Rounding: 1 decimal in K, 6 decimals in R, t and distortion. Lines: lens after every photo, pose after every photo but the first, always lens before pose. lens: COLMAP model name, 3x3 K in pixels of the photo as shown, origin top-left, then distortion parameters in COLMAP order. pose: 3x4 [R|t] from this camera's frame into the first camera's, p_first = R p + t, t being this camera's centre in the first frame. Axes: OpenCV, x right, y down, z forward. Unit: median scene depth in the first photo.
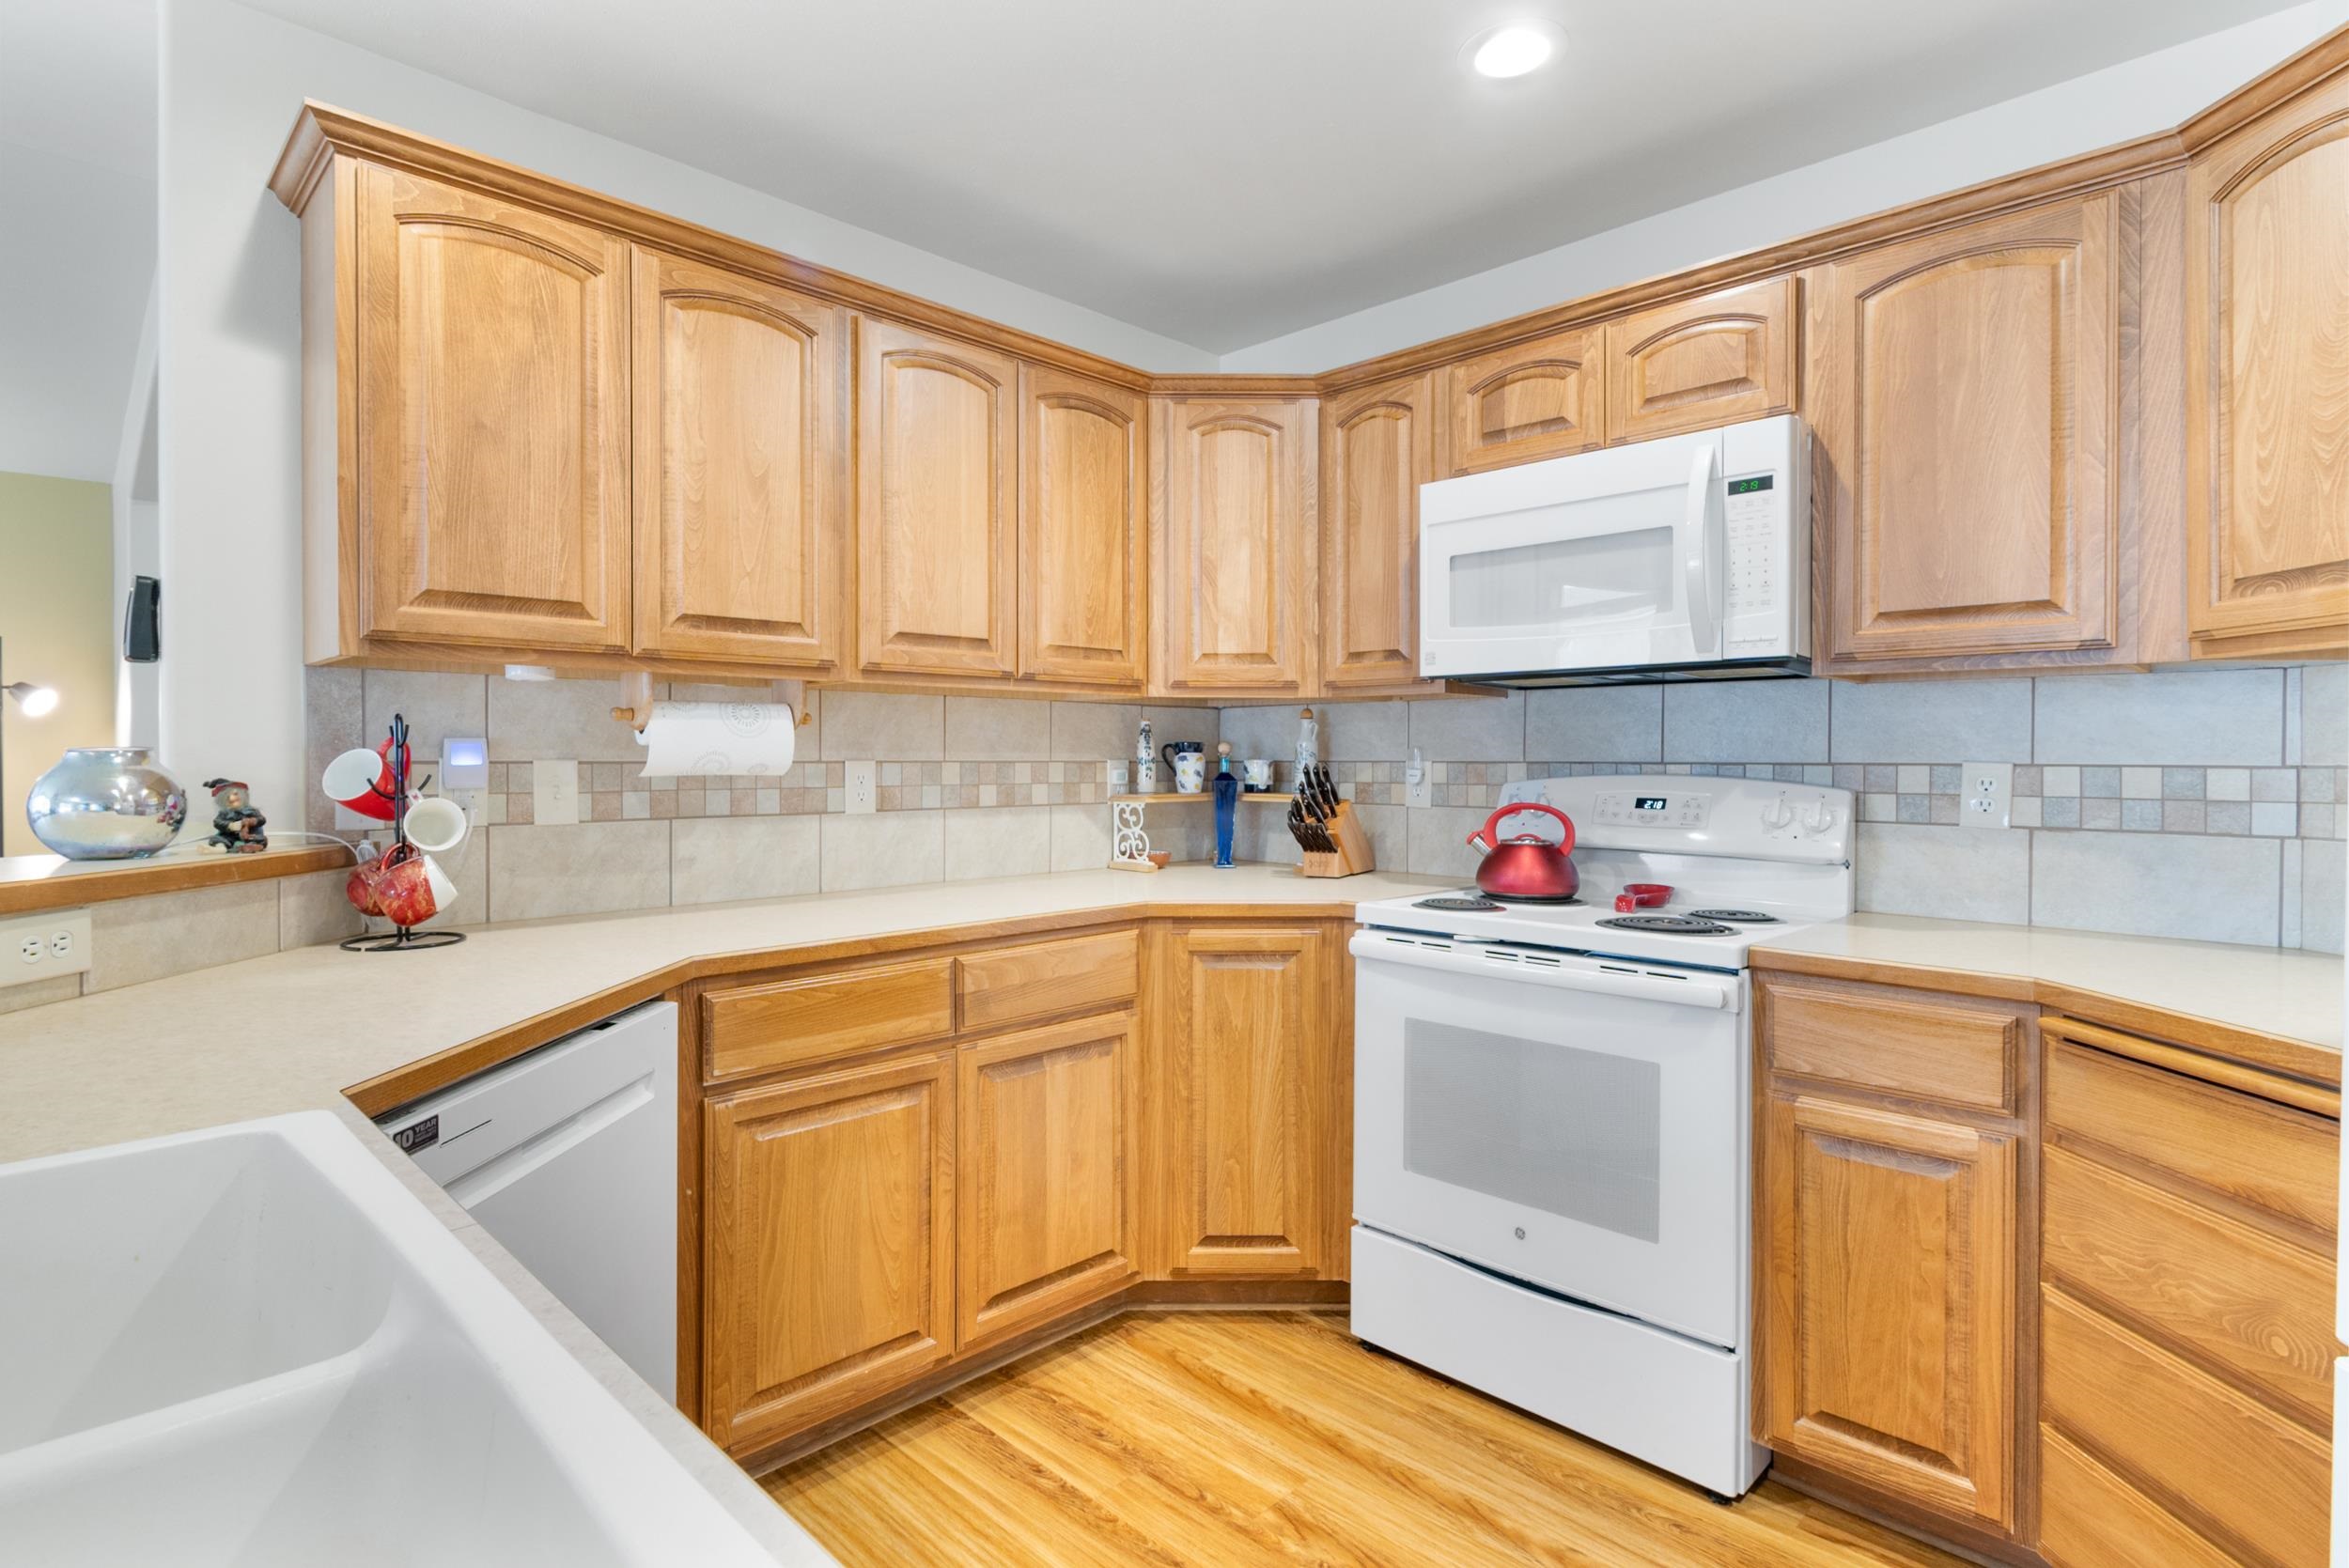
lens RADIAL K [[1181.2, 0, 1167.2], [0, 1181.2, 777.6], [0, 0, 1]] dist [0.004446, 0.000467]
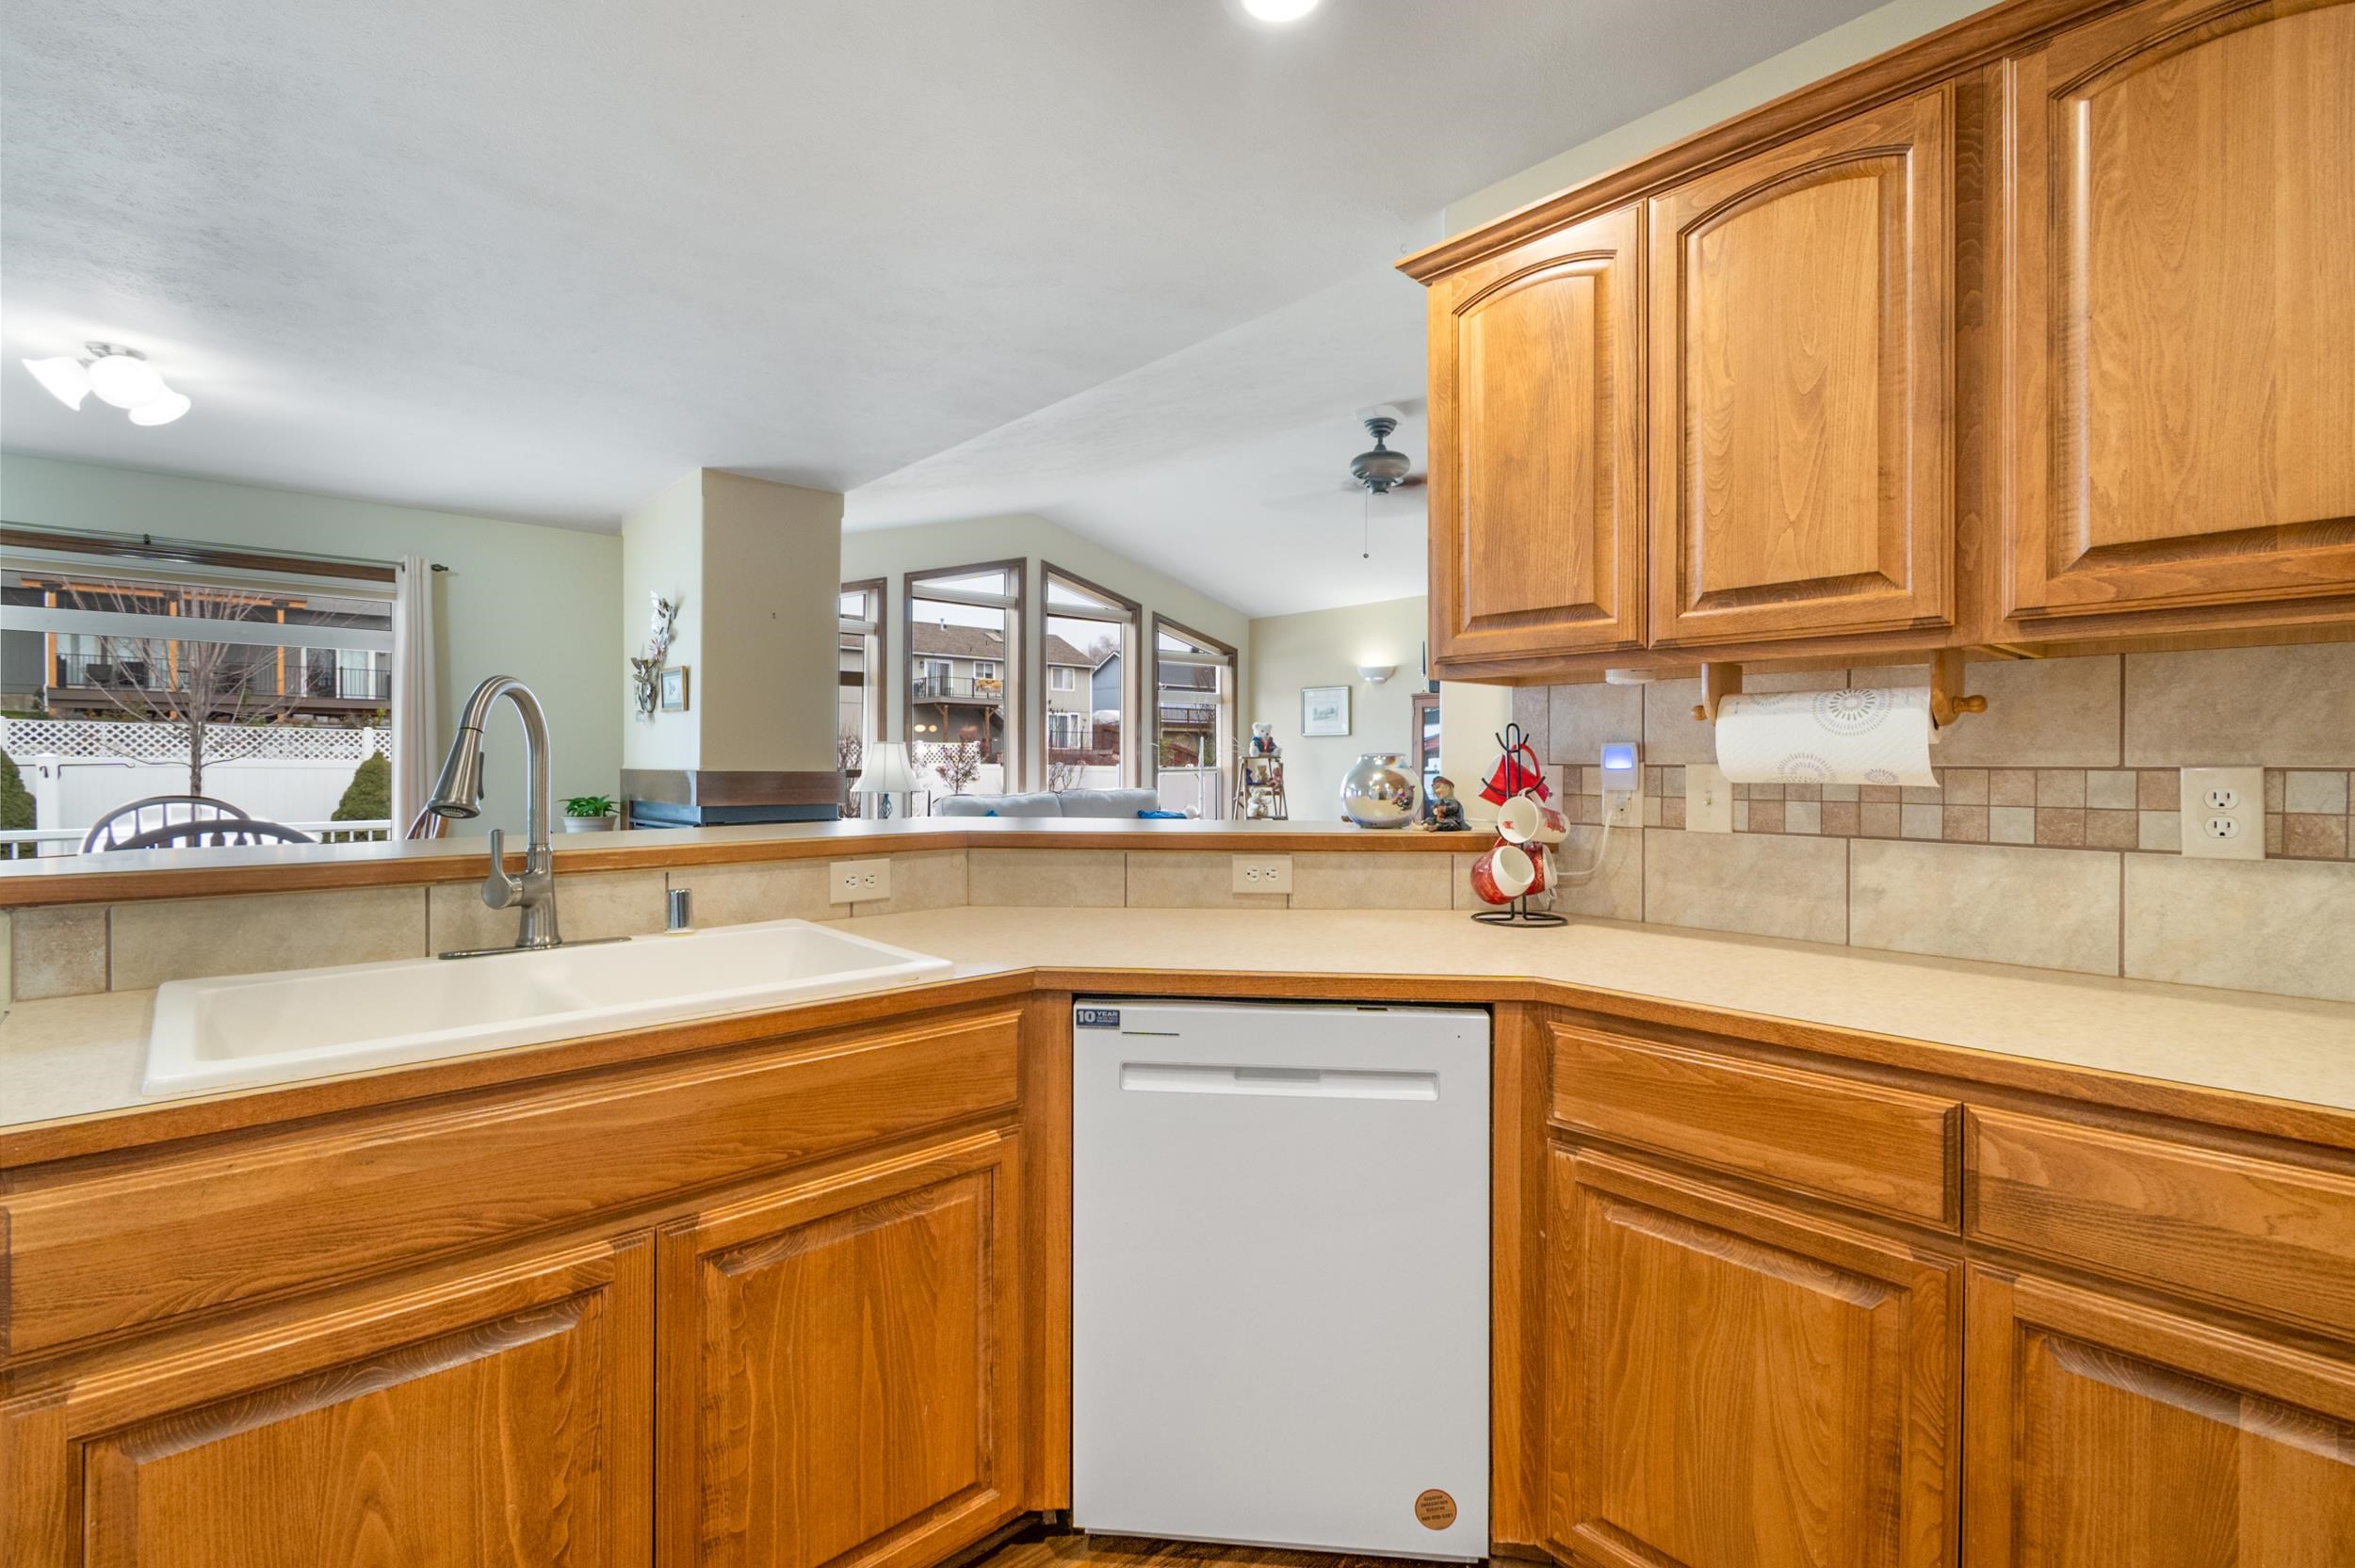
lens RADIAL K [[1055.1, 0, 1160.3], [0, 1055.1, 773.0], [0, 0, 1]] dist [0.004134, 0.000426]
pose [[-0.060448, 0.011122, -0.998109, 0.370538], [-0.018280, 0.999758, 0.012248, -0.010310], [0.998004, 0.018985, -0.060230, 0.645774]]
